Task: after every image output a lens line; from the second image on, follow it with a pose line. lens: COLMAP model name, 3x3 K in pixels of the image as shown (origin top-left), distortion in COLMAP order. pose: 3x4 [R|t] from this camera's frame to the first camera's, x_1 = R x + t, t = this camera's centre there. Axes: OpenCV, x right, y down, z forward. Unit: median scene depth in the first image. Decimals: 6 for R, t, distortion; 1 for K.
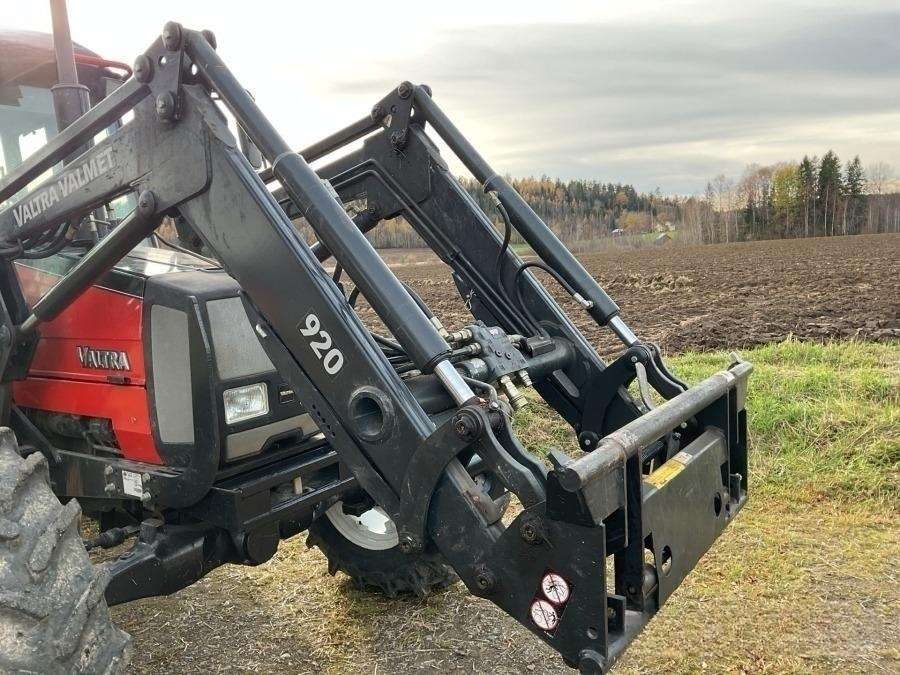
lens RADIAL K [[742.3, 0, 448.1], [0, 742.3, 336.8], [0, 0, 1]] dist [0.066435, -0.103925]
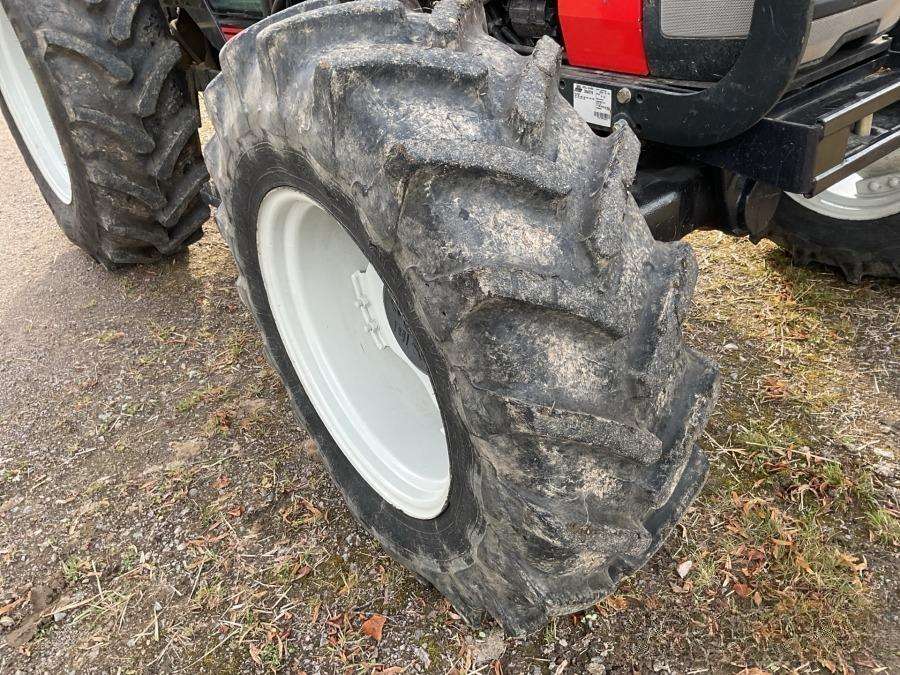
lens RADIAL K [[742.3, 0, 448.6], [0, 742.3, 333.7], [0, 0, 1]] dist [0.066435, -0.103925]
pose [[0.960139, 0.122849, -0.251080, -0.359753], [0.005379, 0.889959, 0.456010, 0.077056], [0.279471, -0.439183, 0.853823, 0.325629]]
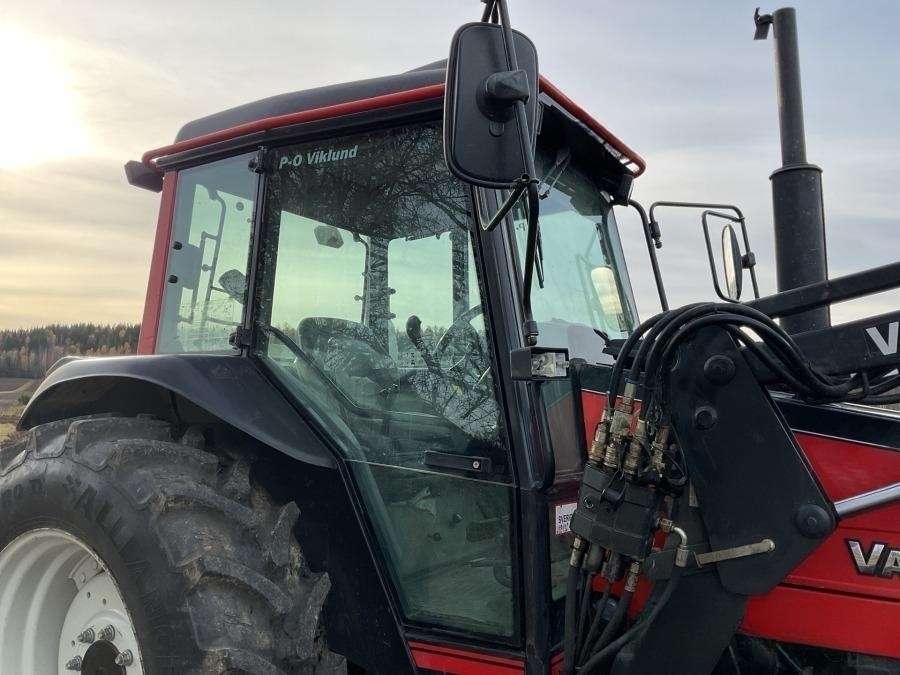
lens RADIAL K [[742.3, 0, 443.6], [0, 742.3, 338.2], [0, 0, 1]] dist [0.066435, -0.103925]
pose [[0.996231, 0.082856, 0.025647, -0.951423], [-0.076264, 0.977636, -0.195989, -0.003873], [-0.041312, 0.193294, 0.980271, 0.369038]]
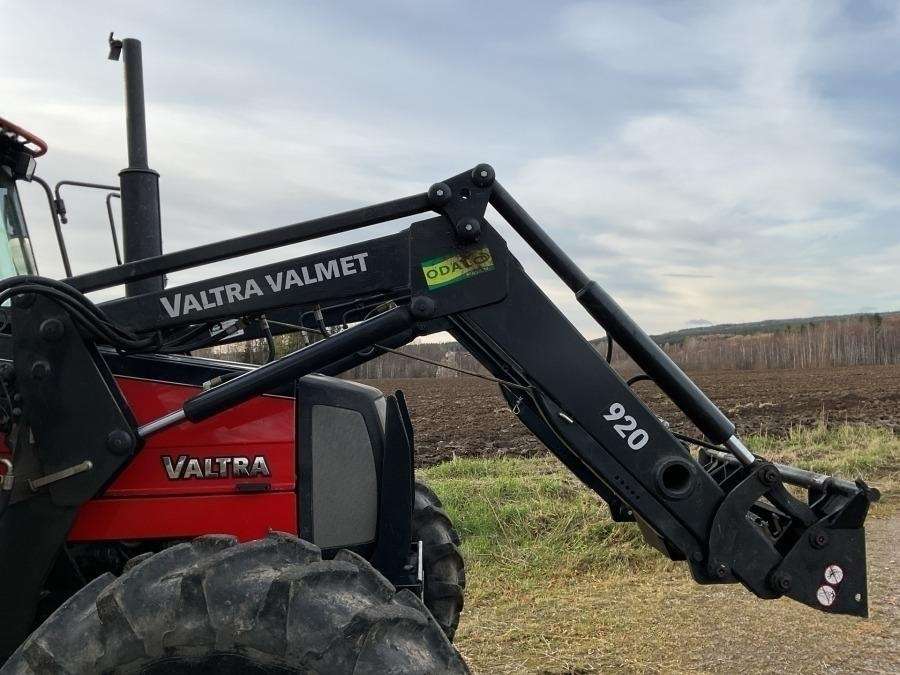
lens RADIAL K [[742.3, 0, 454.2], [0, 742.3, 338.7], [0, 0, 1]] dist [0.066435, -0.103925]
pose [[0.799394, 0.063501, 0.597442, -0.820376], [0.045568, 0.985126, -0.165679, 0.041931], [-0.599077, 0.159667, 0.784610, 0.095891]]
